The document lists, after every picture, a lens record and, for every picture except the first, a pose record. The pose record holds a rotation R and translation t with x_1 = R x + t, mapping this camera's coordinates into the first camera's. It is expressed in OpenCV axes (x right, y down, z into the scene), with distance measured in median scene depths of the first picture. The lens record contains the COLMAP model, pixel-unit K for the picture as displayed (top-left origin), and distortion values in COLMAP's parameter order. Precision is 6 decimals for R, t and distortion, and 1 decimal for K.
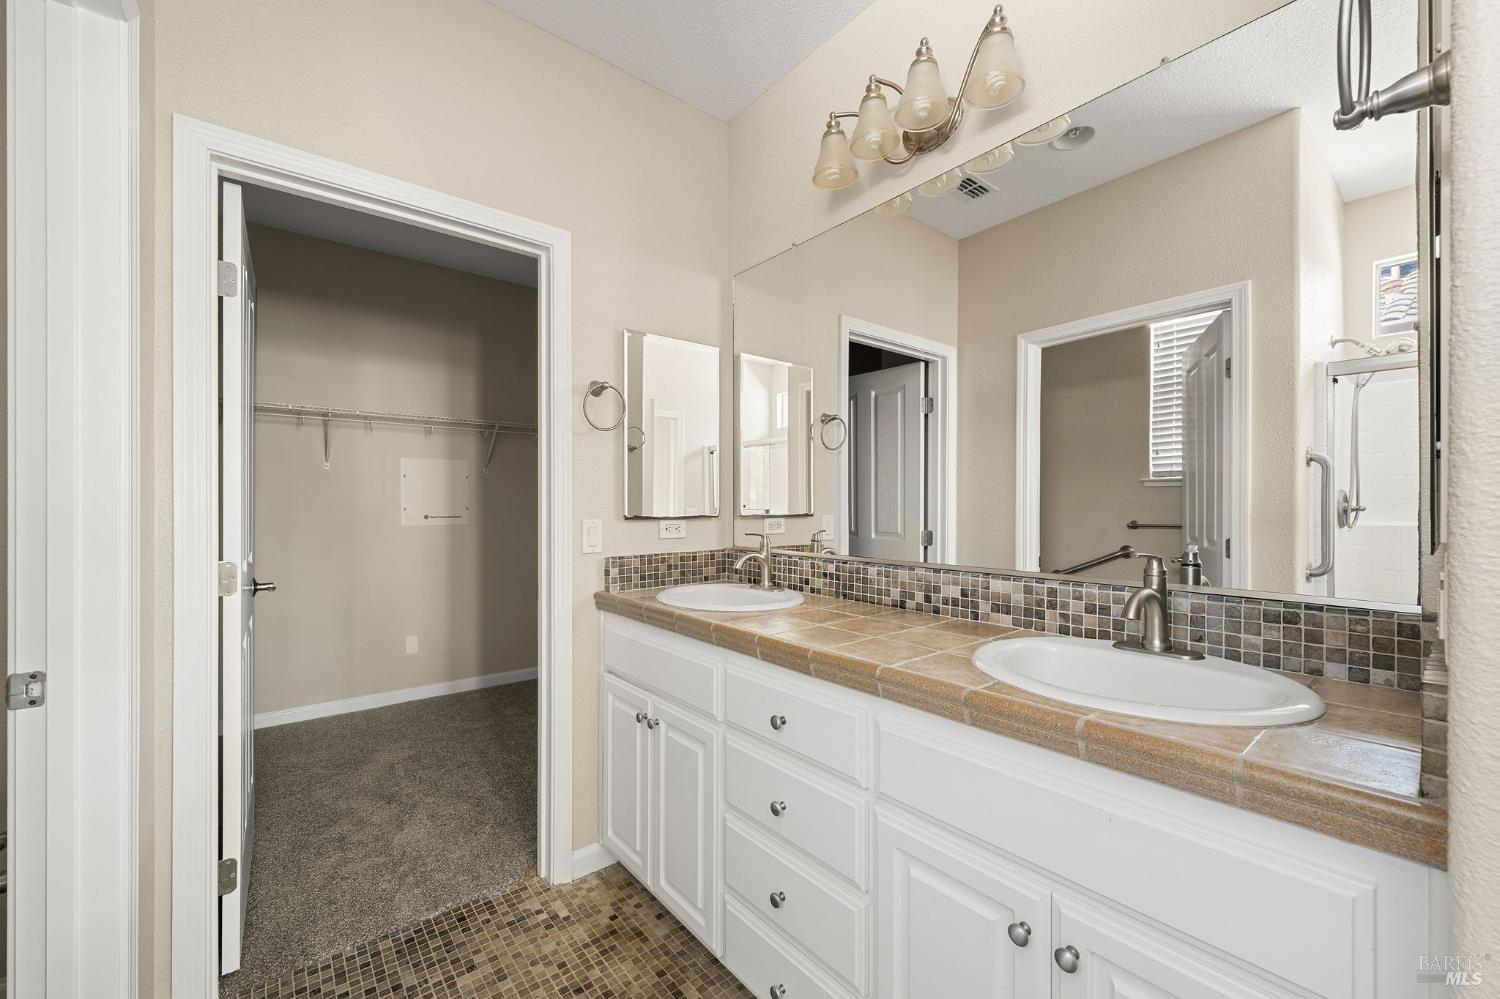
lens RADIAL K [[594.6, 0, 747.3], [0, 594.6, 504.4], [0, 0, 1]] dist [-0.000713, -0.000489]
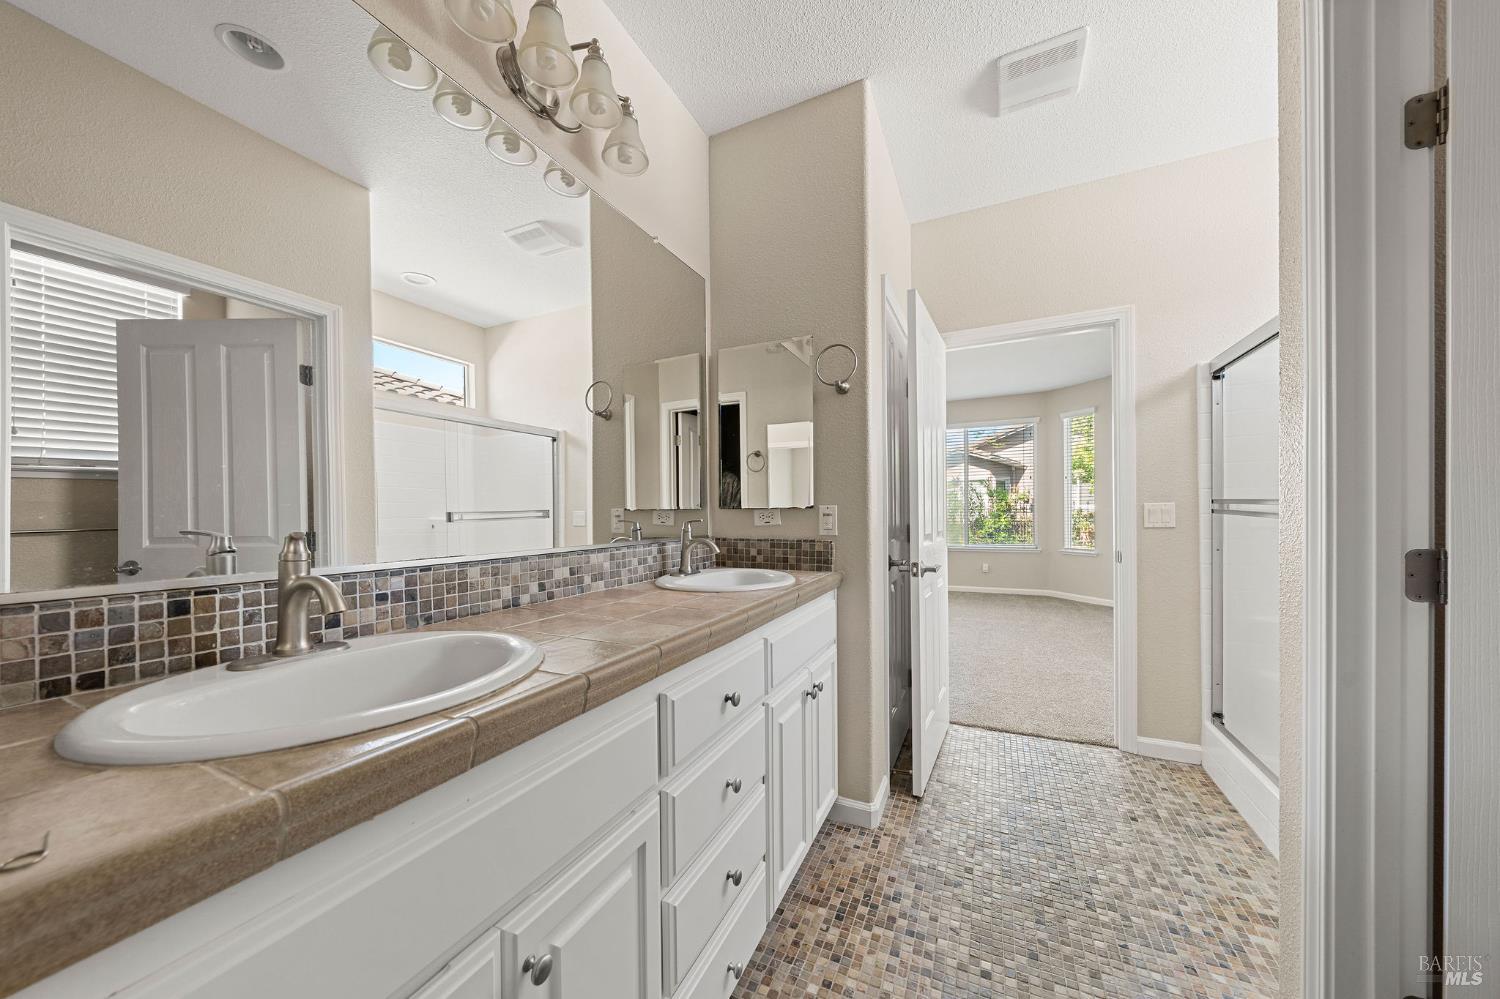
lens RADIAL K [[511.7, 0, 752.1], [0, 511.7, 511.1], [0, 0, 1]] dist [-0.004446, 0.000145]
pose [[-0.432974, 0.006373, 0.901384, -0.502919], [0.006765, 0.999970, -0.003820, 0.037428], [-0.901381, 0.004444, -0.433004, 0.914495]]
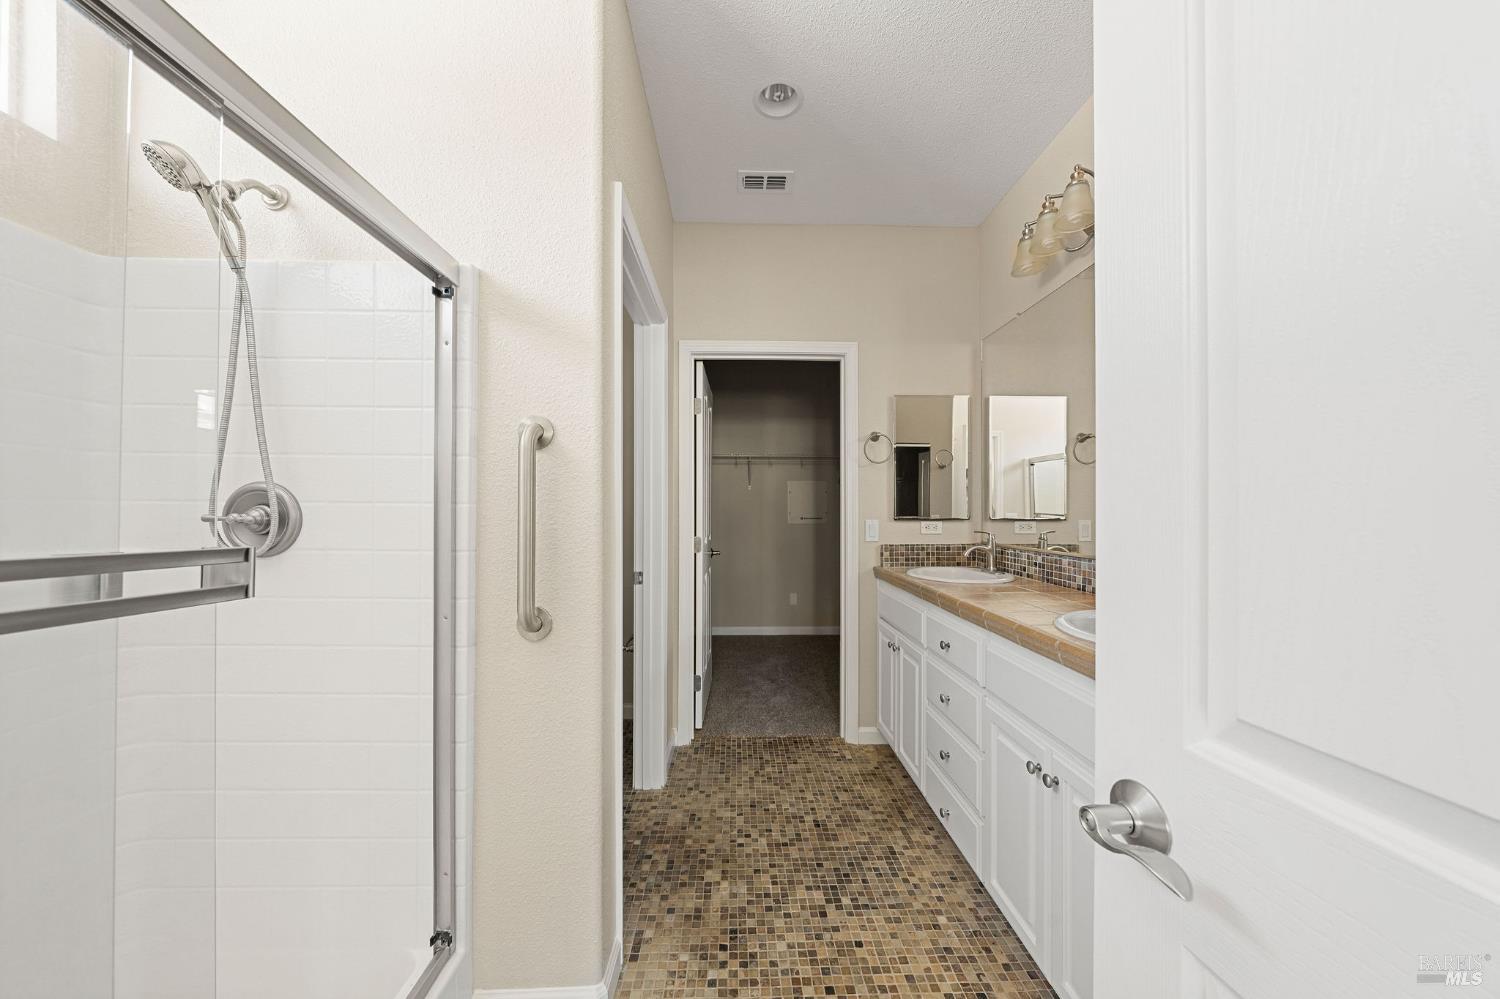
lens RADIAL K [[511.7, 0, 748.3], [0, 511.7, 506.9], [0, 0, 1]] dist [-0.004446, 0.000145]
pose [[0.792993, -0.003880, -0.609219, 0.325127], [-0.000212, 0.999978, -0.006645, -0.000551], [0.609231, 0.005399, 0.792975, -0.292283]]
